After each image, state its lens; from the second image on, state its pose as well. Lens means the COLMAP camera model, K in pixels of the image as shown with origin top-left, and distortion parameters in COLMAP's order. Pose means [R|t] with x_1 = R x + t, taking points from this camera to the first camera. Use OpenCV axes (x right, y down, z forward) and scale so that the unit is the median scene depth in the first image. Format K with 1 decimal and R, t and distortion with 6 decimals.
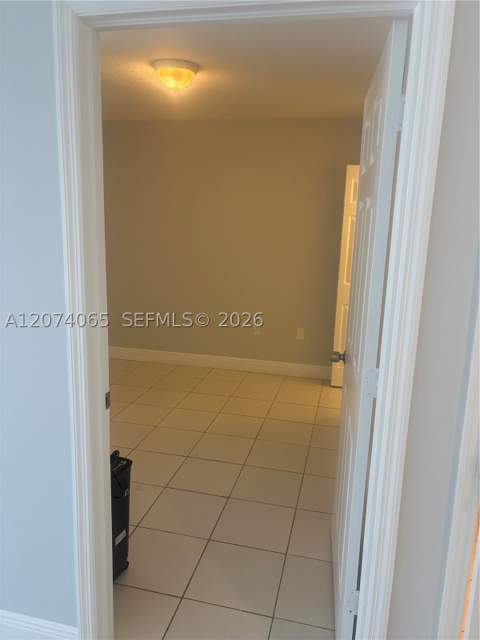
lens RADIAL K [[489.0, 0, 240.0], [0, 489.0, 320.0], [0, 0, 1]] dist [0.043309, -0.037531]
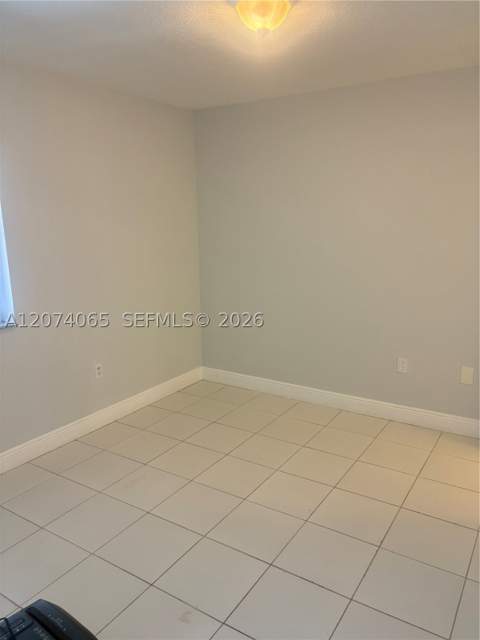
lens RADIAL K [[489.0, 0, 240.0], [0, 489.0, 320.0], [0, 0, 1]] dist [0.043309, -0.037531]
pose [[0.941682, 0.020217, -0.335896, 0.063991], [-0.020523, 0.999786, 0.002640, -0.052368], [0.335877, 0.004408, 0.941895, 0.271772]]
